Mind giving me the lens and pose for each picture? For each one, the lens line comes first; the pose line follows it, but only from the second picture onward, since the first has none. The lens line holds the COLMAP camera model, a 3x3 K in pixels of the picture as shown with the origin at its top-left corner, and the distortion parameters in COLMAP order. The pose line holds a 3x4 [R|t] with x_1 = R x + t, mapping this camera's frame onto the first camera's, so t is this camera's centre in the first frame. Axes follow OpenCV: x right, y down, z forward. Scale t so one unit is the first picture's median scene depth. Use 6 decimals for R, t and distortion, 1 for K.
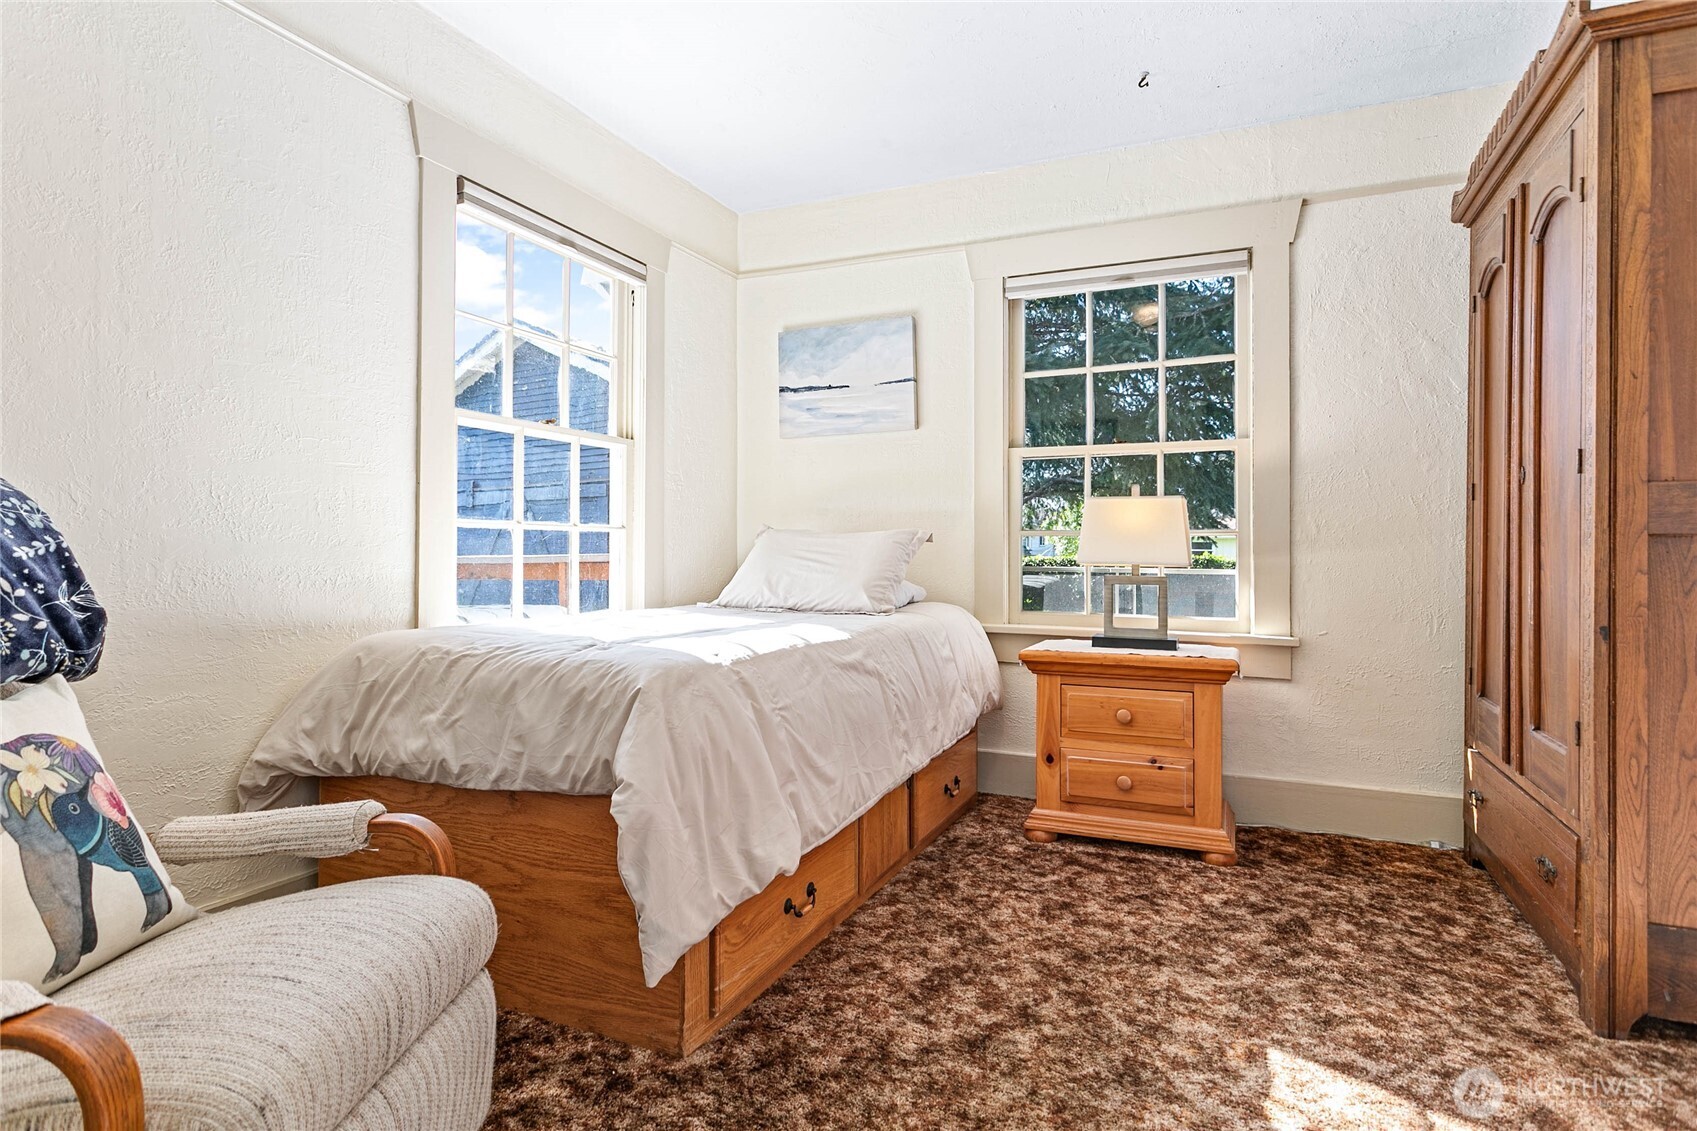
lens RADIAL K [[850.5, 0, 774.4], [0, 850.5, 548.0], [0, 0, 1]] dist [-0.011303, 0.003976]
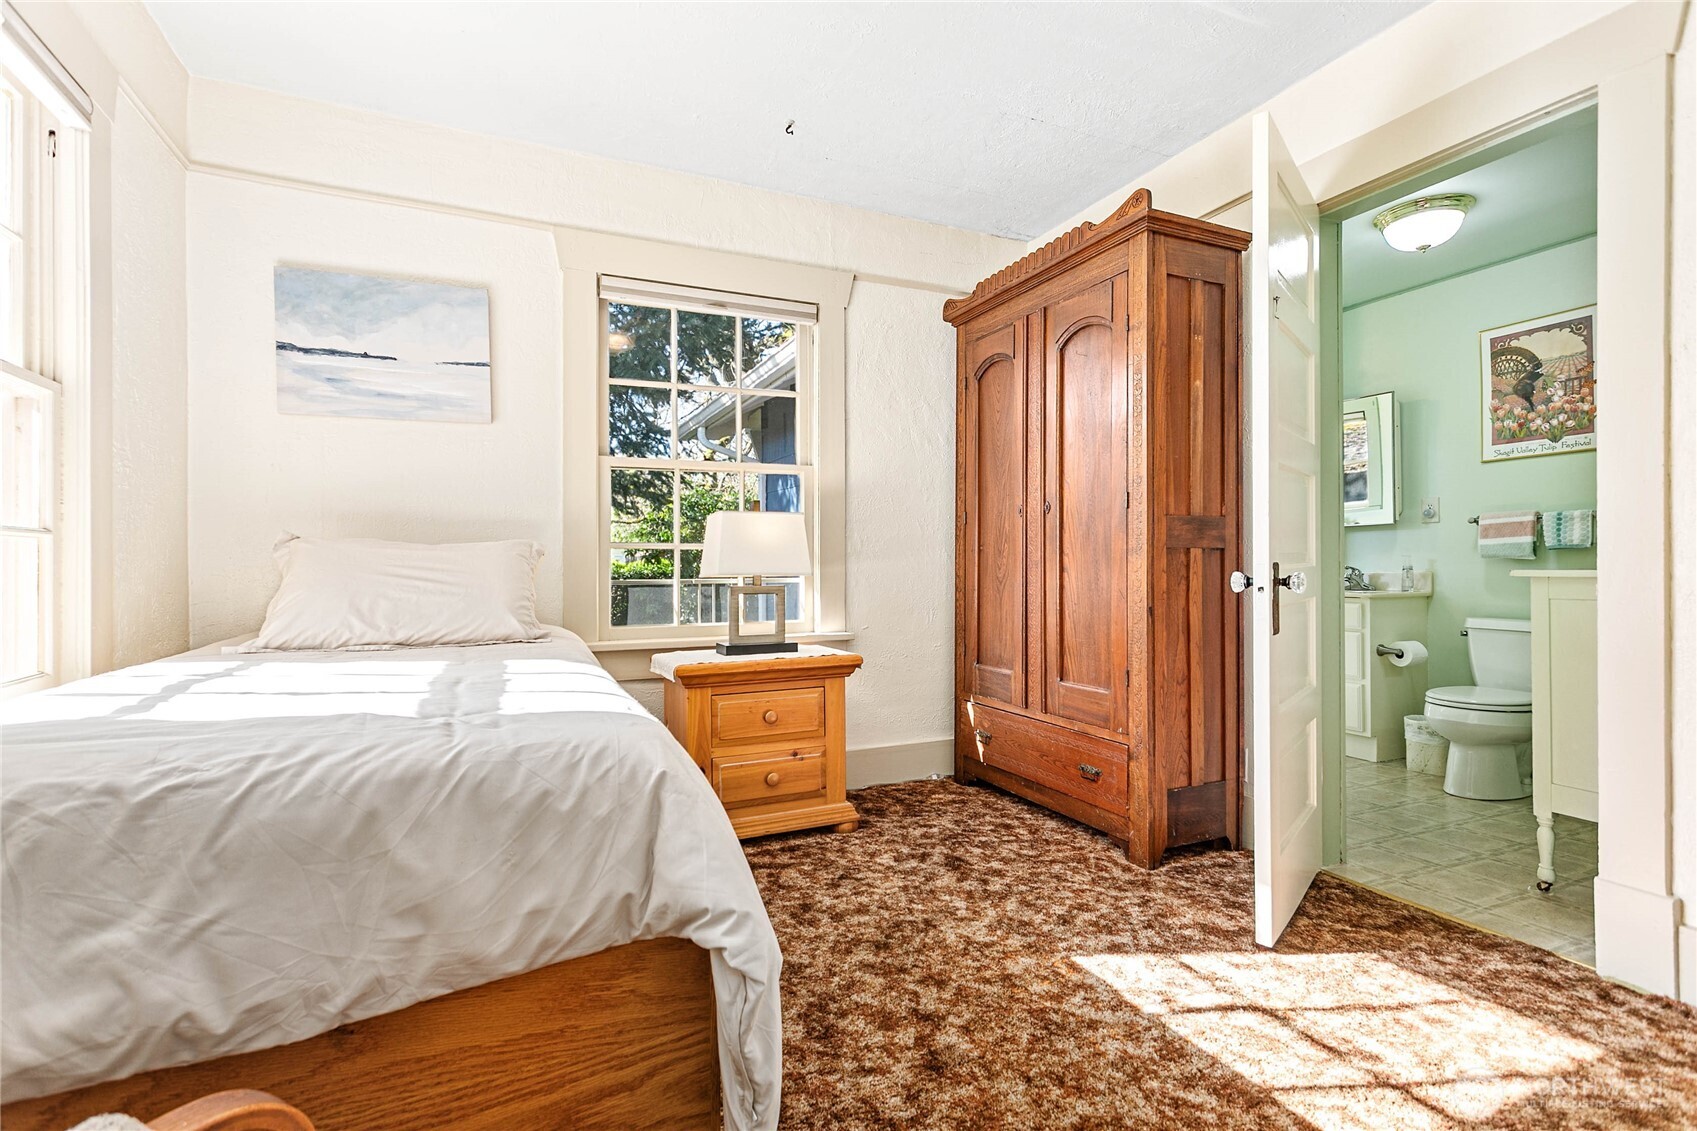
lens RADIAL K [[811.8, 0, 847.3], [0, 811.8, 565.5], [0, 0, 1]] dist [-0.001927, 0.001959]
pose [[0.648479, -0.011456, 0.761146, -0.350777], [0.008255, 0.999934, 0.008017, -0.000301], [-0.761187, 0.001084, 0.648531, 0.306723]]
